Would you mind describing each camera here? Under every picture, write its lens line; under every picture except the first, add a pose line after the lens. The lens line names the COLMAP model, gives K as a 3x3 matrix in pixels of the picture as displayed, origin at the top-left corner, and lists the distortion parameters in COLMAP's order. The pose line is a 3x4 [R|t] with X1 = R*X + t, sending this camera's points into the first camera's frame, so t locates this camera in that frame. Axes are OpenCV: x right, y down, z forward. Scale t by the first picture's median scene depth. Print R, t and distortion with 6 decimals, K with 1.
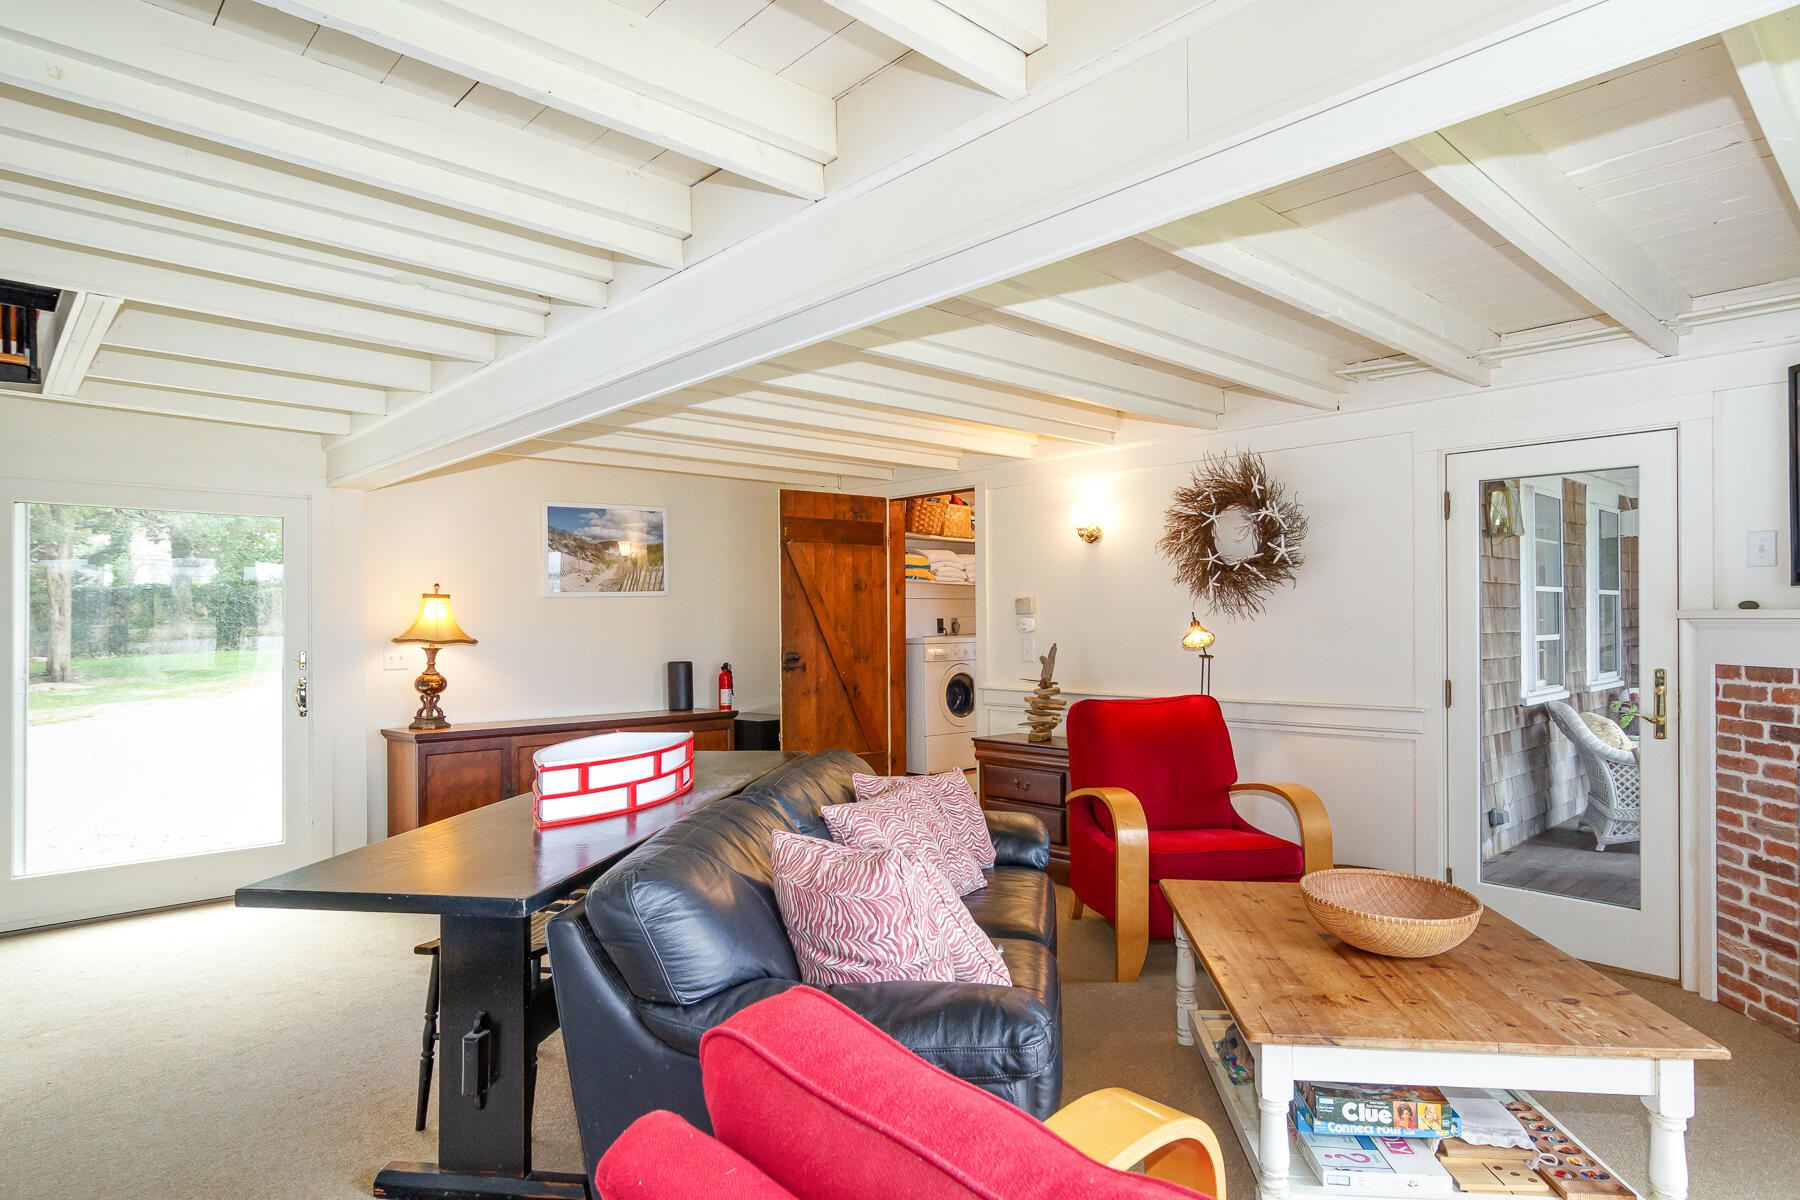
lens RADIAL K [[1025.6, 0, 900.6], [0, 1025.6, 607.9], [0, 0, 1]] dist [0.000735, 0.000531]
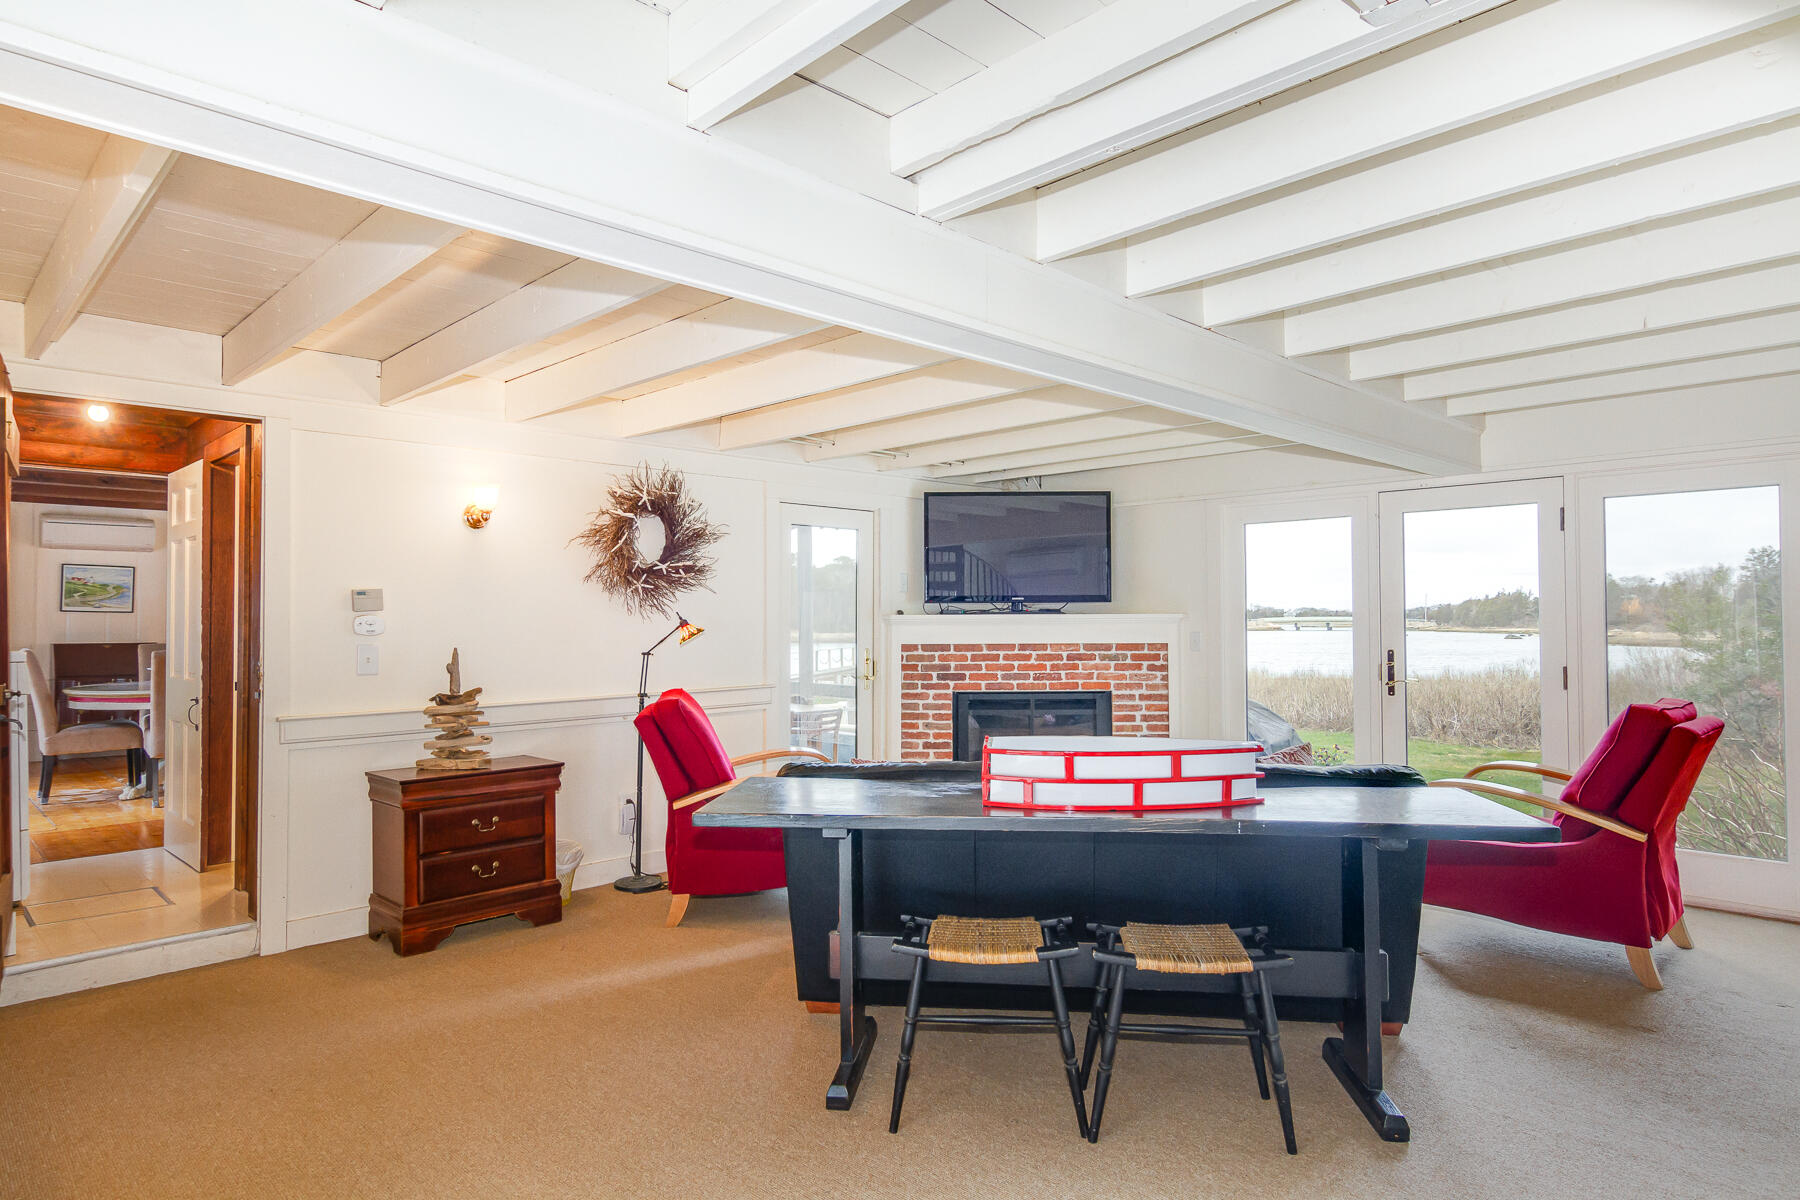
lens RADIAL K [[1025.6, 0, 901.4], [0, 1025.6, 601.4], [0, 0, 1]] dist [0.000735, 0.000531]
pose [[-0.030201, 0.019736, 0.999349, -1.089518], [-0.012950, 0.999713, -0.020135, 0.015806], [-0.999460, -0.013550, -0.029937, 1.095565]]
